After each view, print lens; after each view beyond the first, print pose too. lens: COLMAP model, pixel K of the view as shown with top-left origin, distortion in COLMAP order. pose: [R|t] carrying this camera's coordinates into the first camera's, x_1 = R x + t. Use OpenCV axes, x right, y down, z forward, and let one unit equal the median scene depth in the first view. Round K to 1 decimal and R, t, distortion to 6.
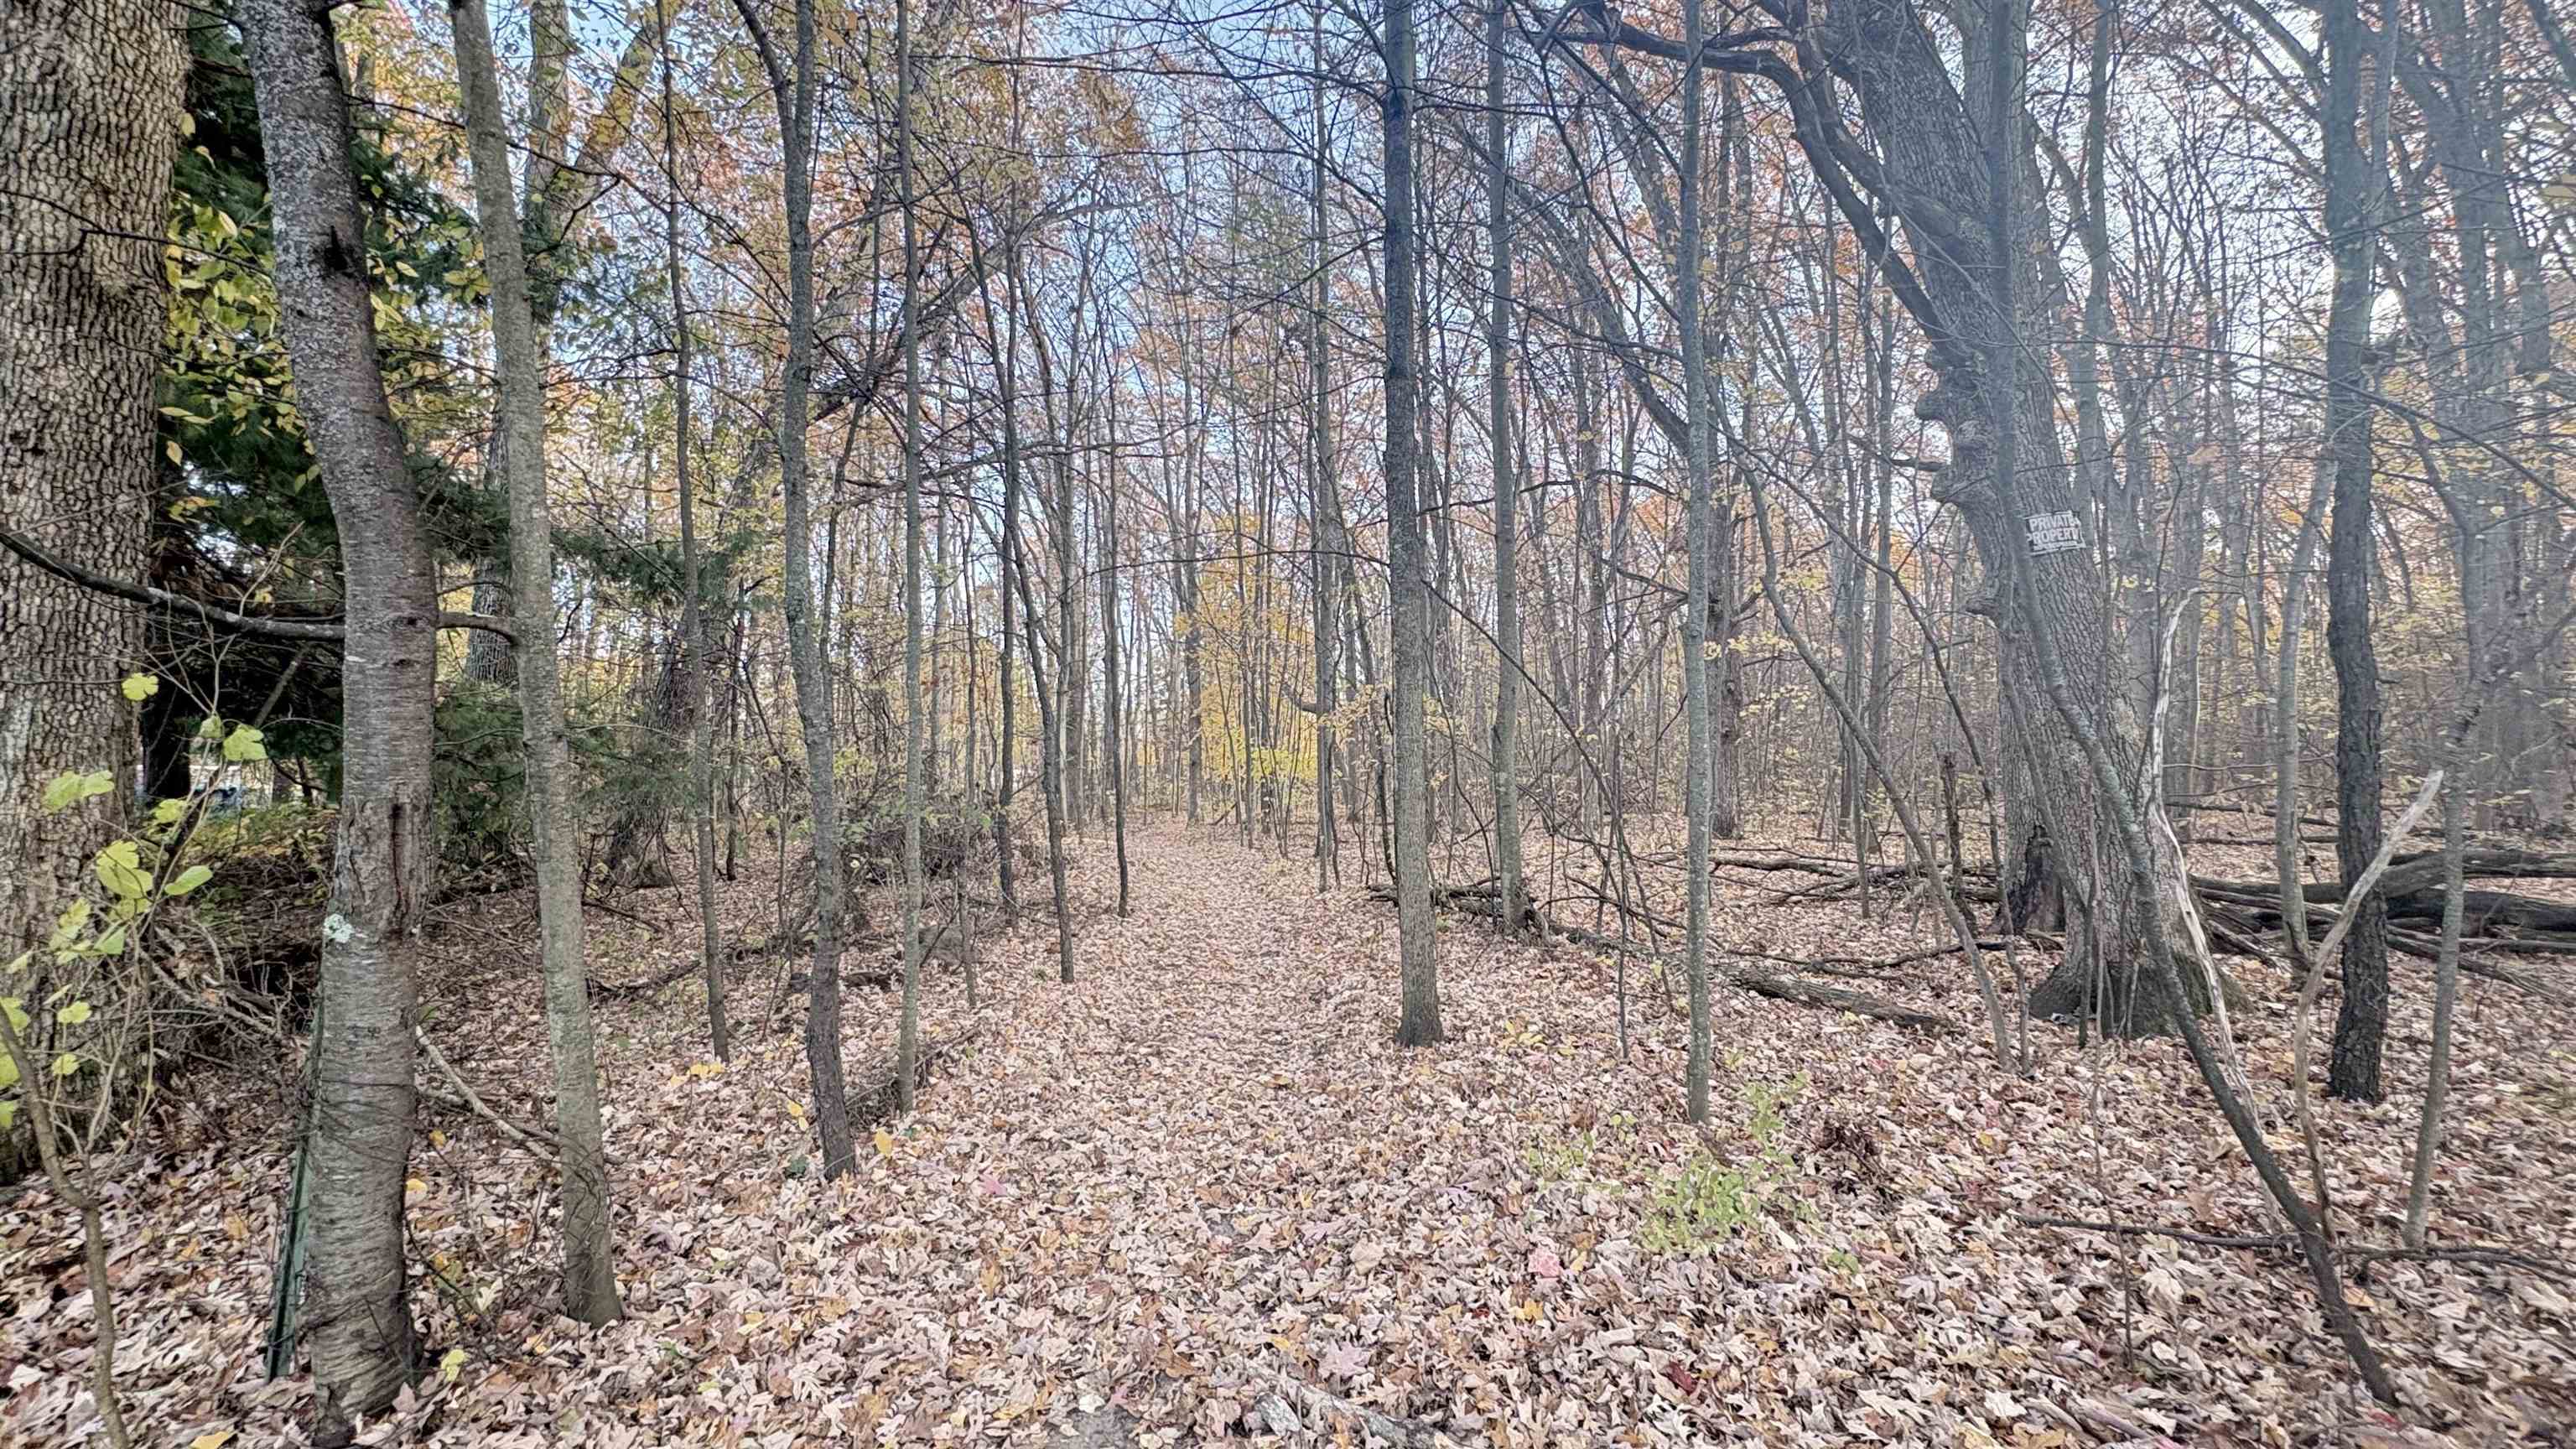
lens RADIAL K [[1027.8, 0, 1287.5], [0, 1027.8, 738.1], [0, 0, 1]] dist [-0.002509, -0.000108]
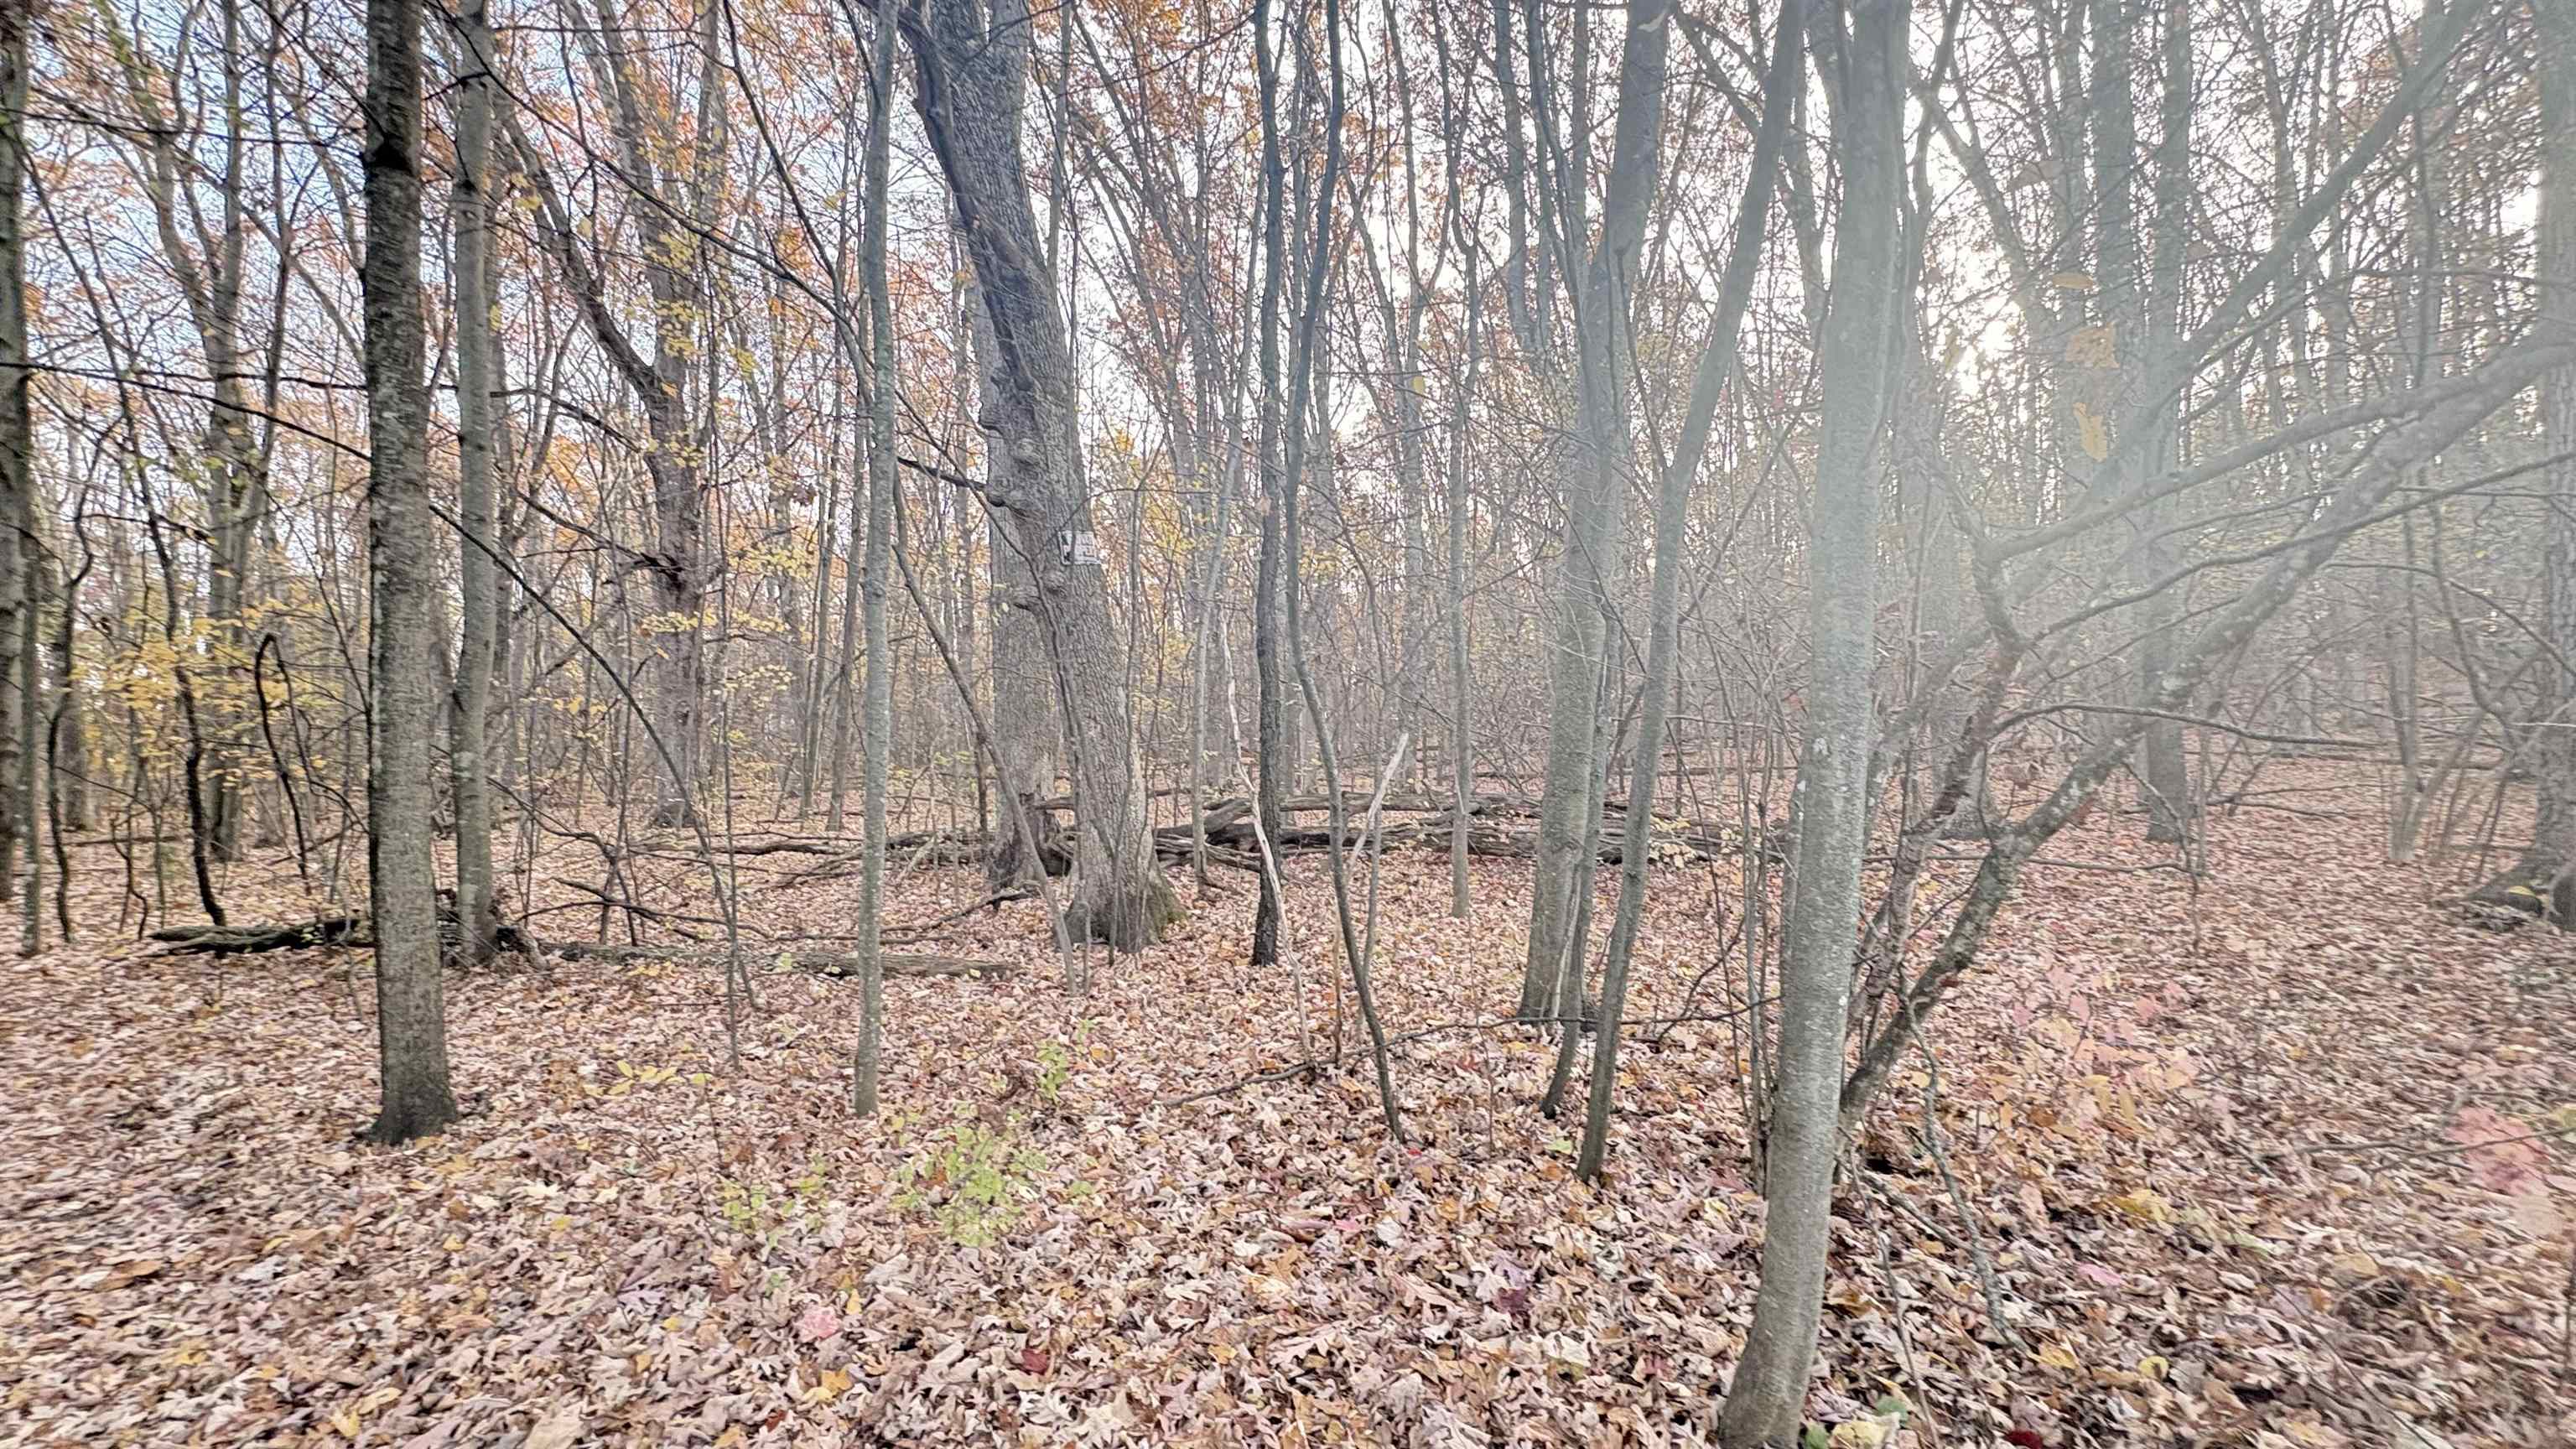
lens RADIAL K [[1027.8, 0, 1288.5], [0, 1027.8, 732.4], [0, 0, 1]] dist [-0.002509, -0.000108]
pose [[0.550295, 0.009107, 0.834921, -0.211107], [-0.015211, 0.999884, -0.000881, 0.028404], [-0.834832, -0.012215, 0.550369, 0.212446]]
